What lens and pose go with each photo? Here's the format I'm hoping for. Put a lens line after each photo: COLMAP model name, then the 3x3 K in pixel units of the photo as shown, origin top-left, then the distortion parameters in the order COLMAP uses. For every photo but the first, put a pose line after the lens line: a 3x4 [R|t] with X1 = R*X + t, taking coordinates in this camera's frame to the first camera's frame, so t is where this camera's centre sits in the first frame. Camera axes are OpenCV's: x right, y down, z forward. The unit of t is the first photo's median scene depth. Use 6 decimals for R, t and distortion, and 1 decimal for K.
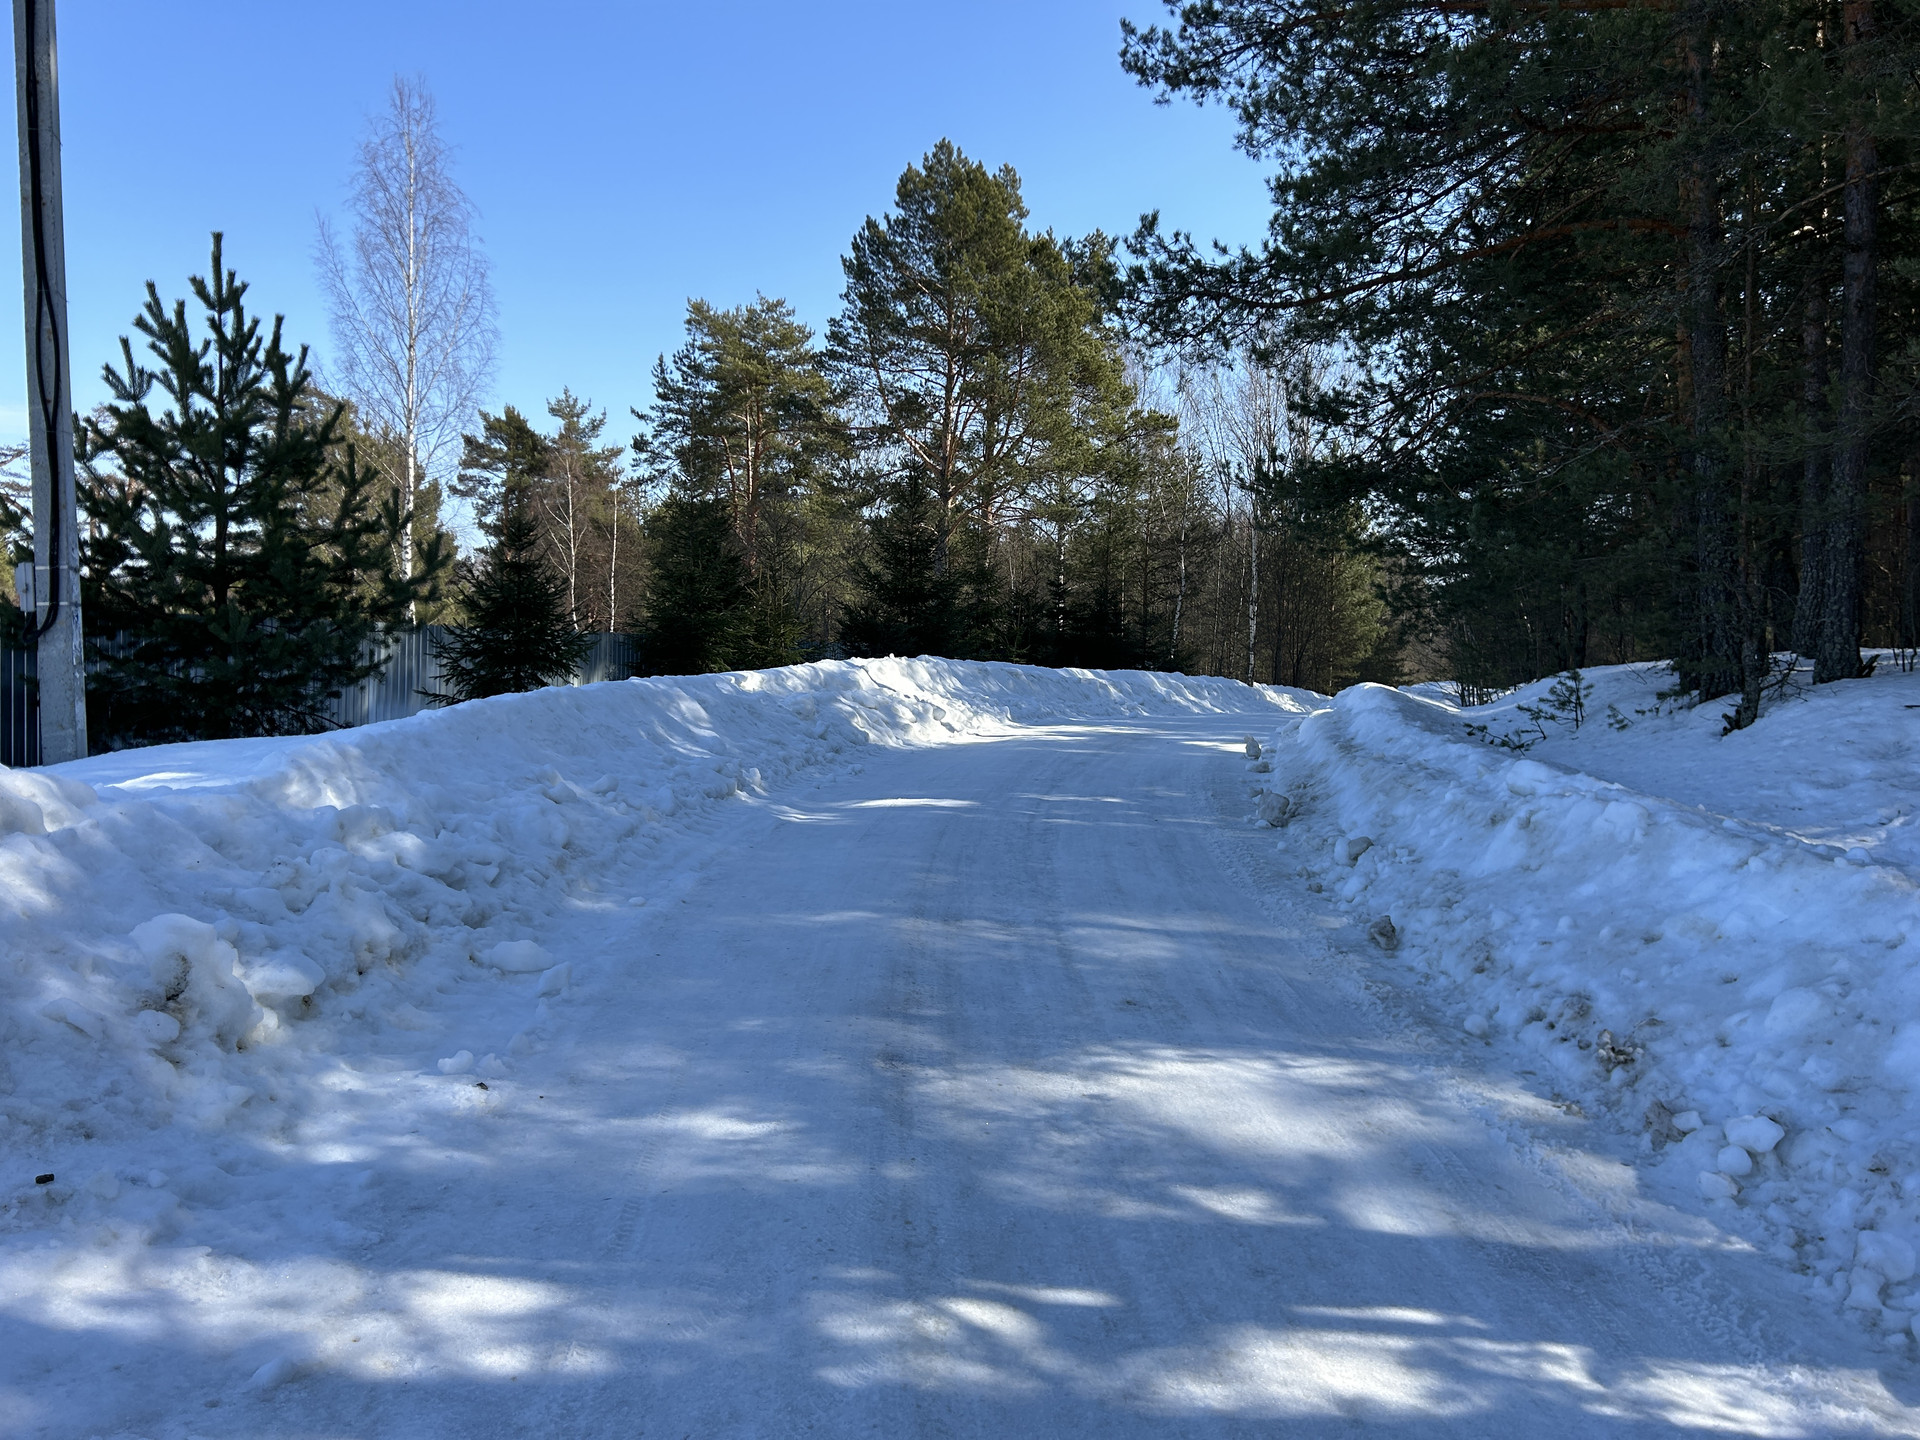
lens RADIAL K [[1420.1, 0, 960.1], [0, 1420.1, 720.7], [0, 0, 1]] dist [0.041557, -0.048129]
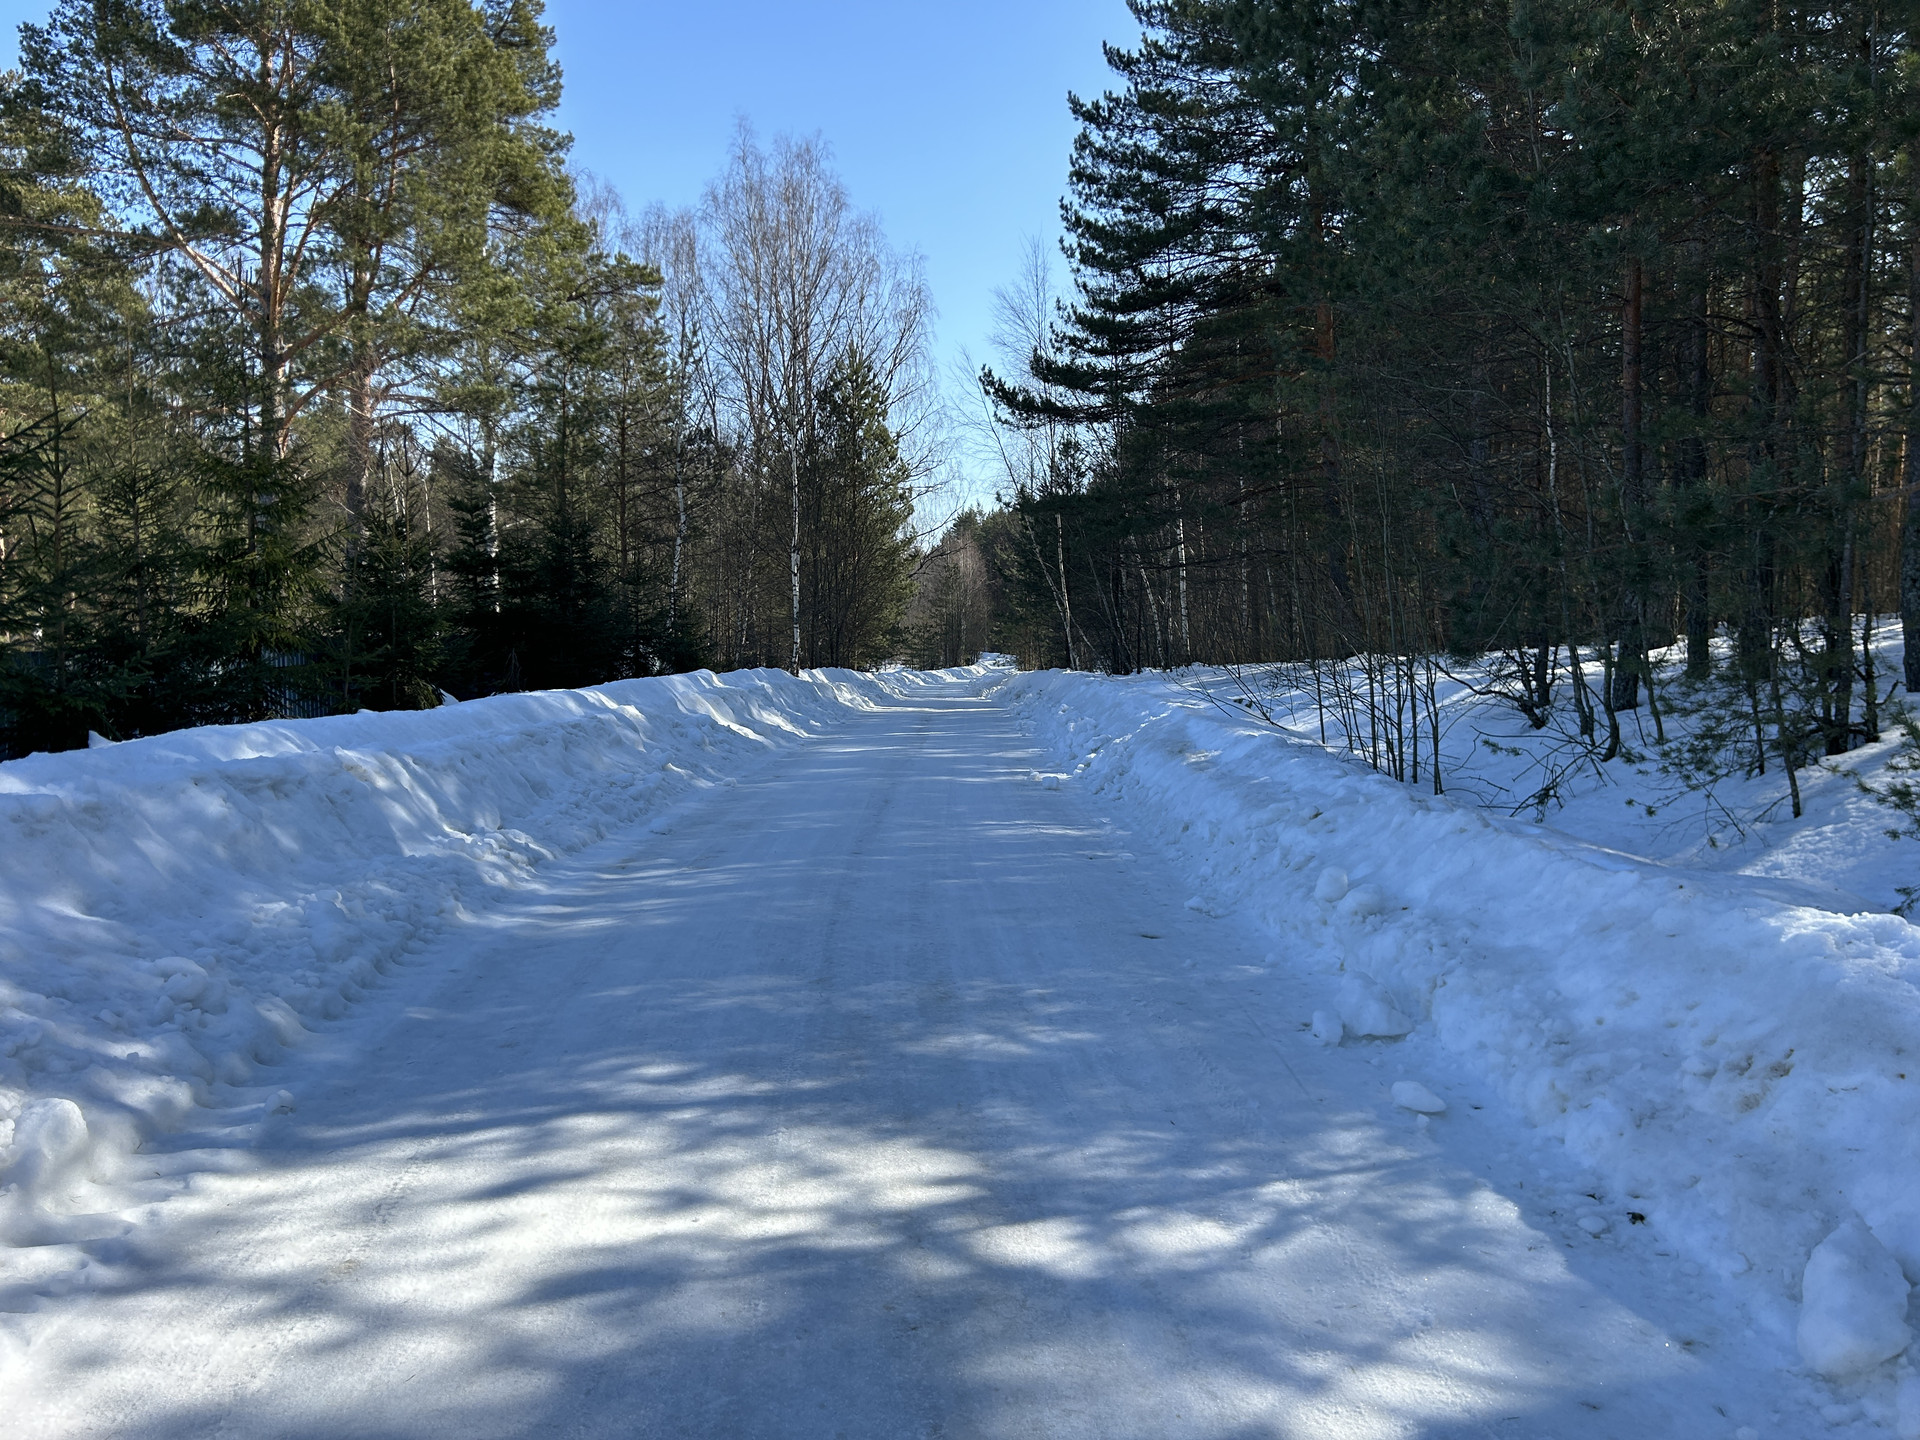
lens RADIAL K [[1420.1, 0, 963.9], [0, 1420.1, 720.4], [0, 0, 1]] dist [0.041557, -0.048129]
pose [[0.926145, -0.039365, 0.375107, 0.026013], [0.025167, 0.998772, 0.042678, -0.027779], [-0.376326, -0.030086, 0.925999, 0.332988]]
